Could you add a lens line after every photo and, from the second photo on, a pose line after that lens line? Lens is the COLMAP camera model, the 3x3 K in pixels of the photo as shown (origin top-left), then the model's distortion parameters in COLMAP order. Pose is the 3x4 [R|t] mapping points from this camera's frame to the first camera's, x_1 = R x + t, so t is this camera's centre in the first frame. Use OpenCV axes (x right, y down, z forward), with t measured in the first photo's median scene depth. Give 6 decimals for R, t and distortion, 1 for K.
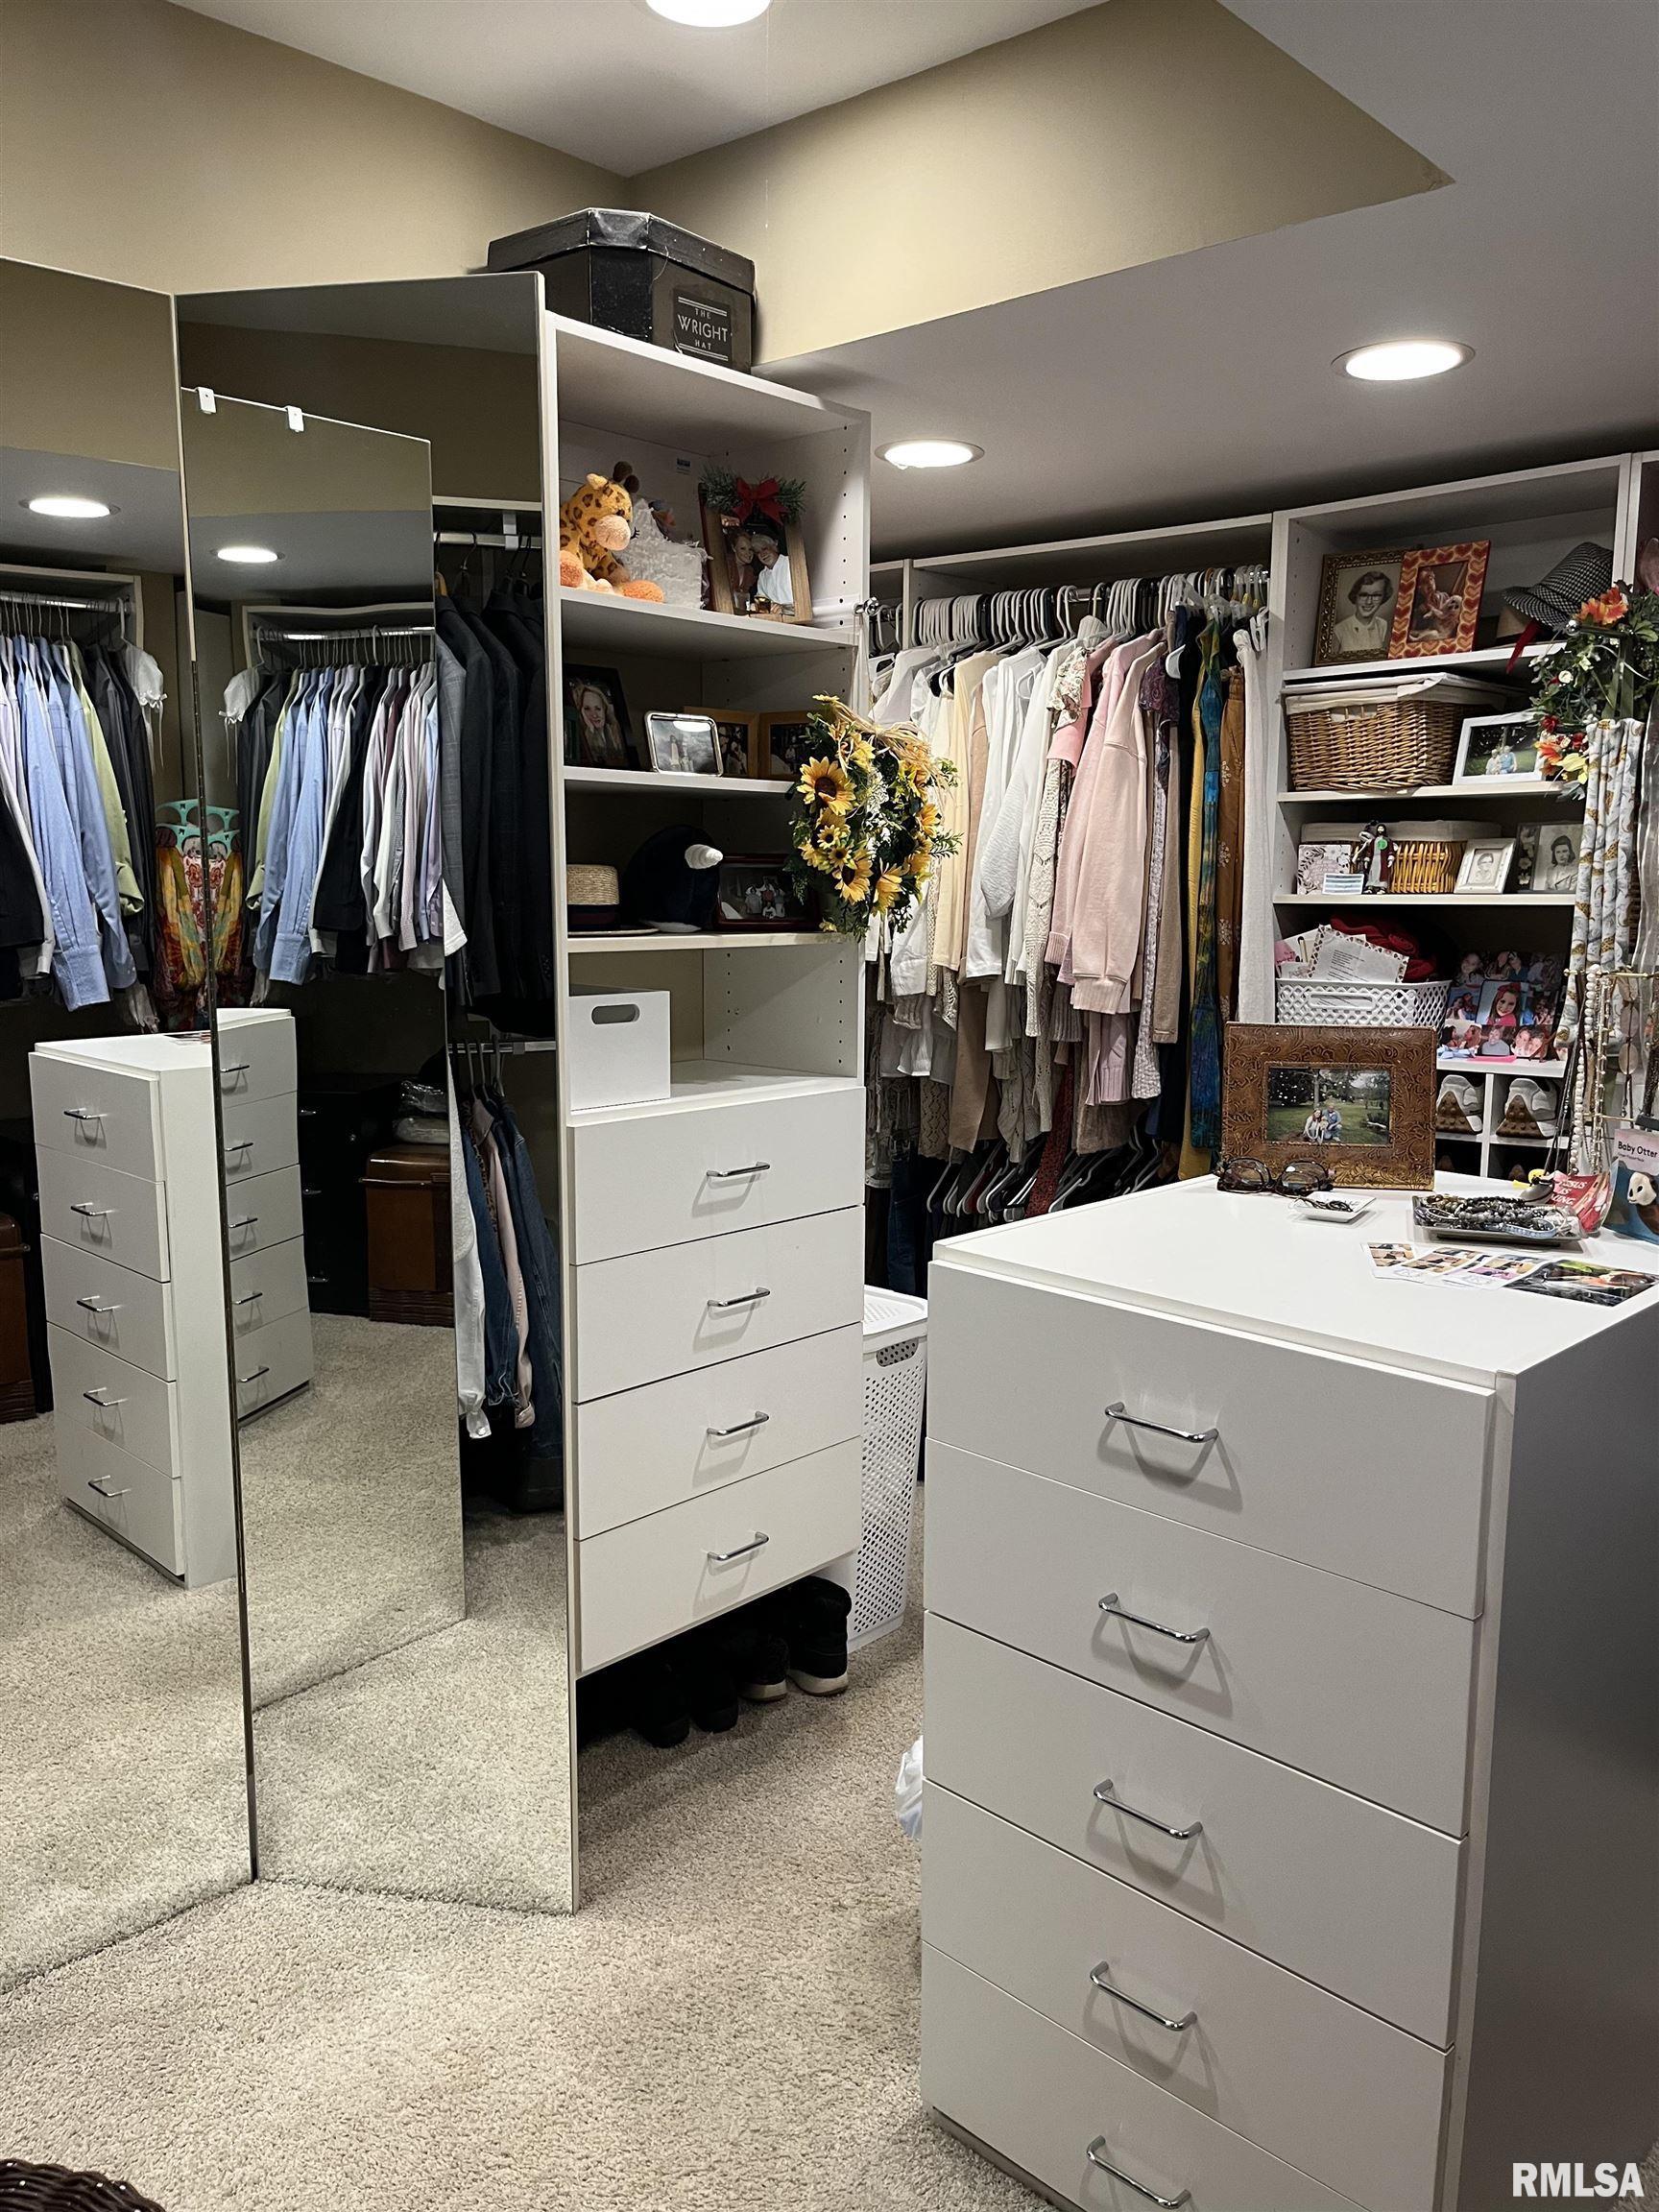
lens RADIAL K [[1687.0, 0, 837.3], [0, 1687.0, 1107.0], [0, 0, 1]] dist [0.061219, -0.052788]
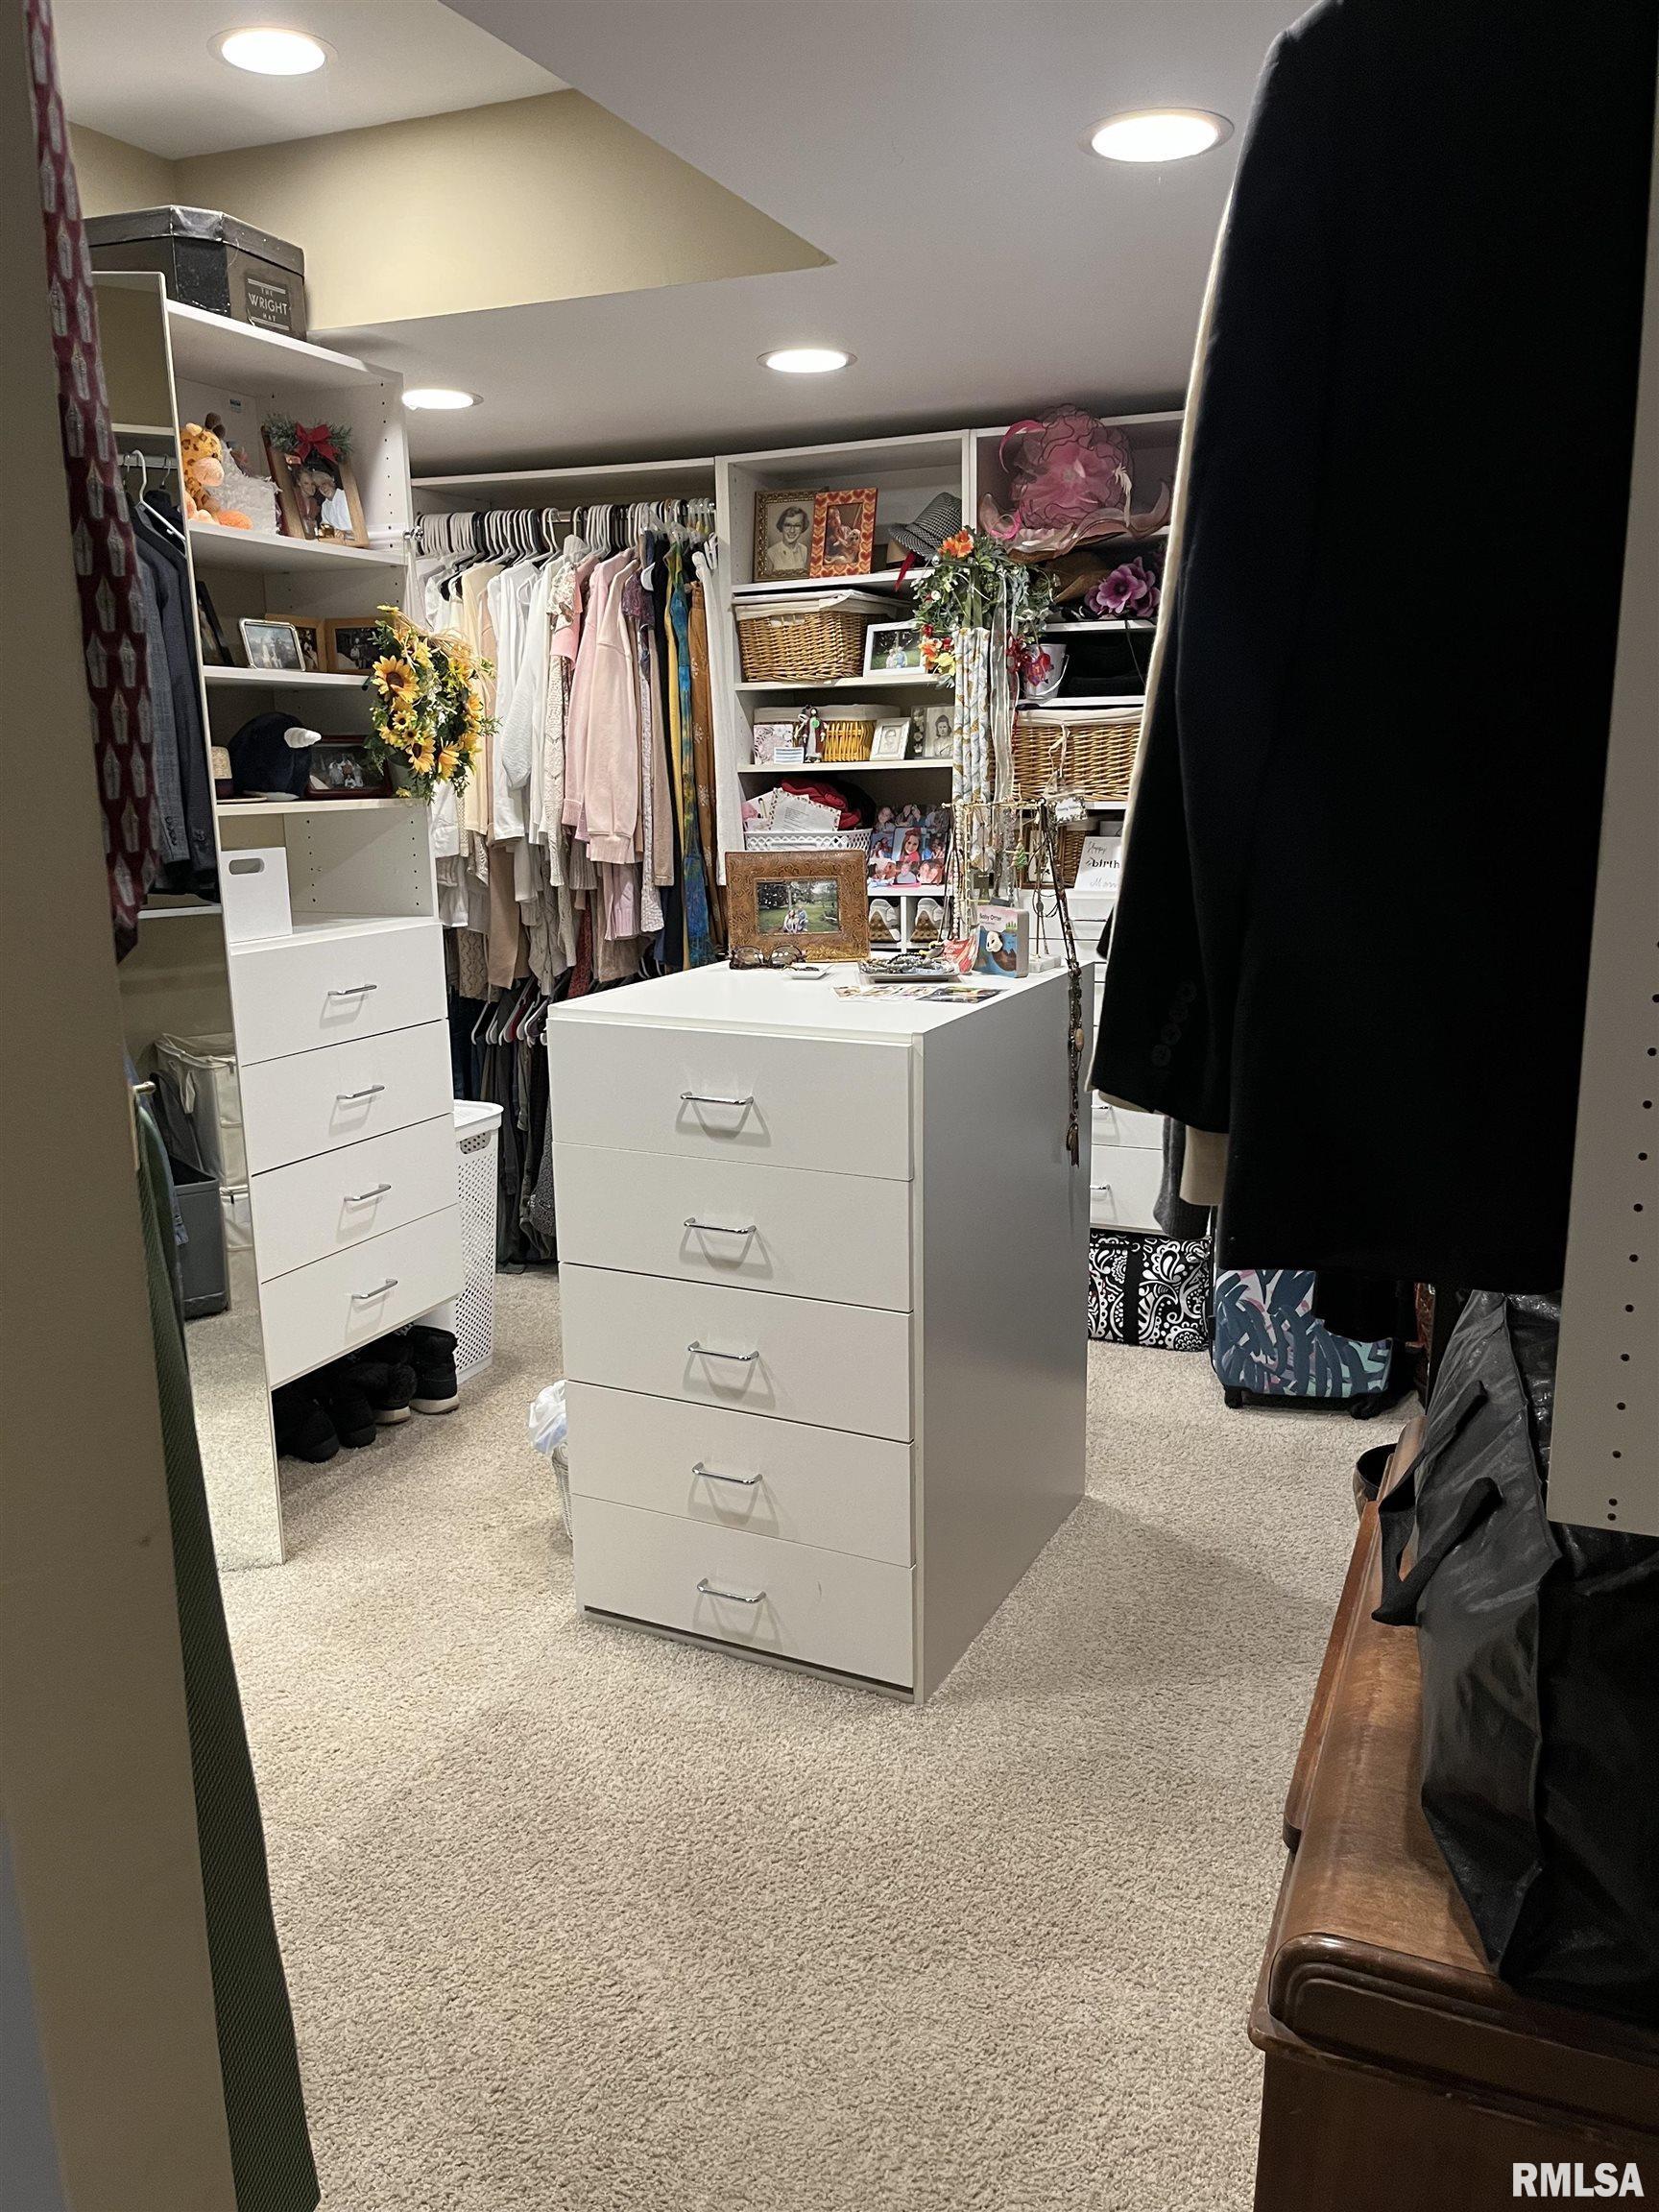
lens RADIAL K [[1687.0, 0, 831.0], [0, 1687.0, 1107.0], [0, 0, 1]] dist [0.061219, -0.052788]
pose [[0.947707, -0.086378, 0.307231, -0.103618], [0.066921, 0.995060, 0.073331, 0.049018], [-0.312047, -0.048936, 0.948805, -0.279504]]
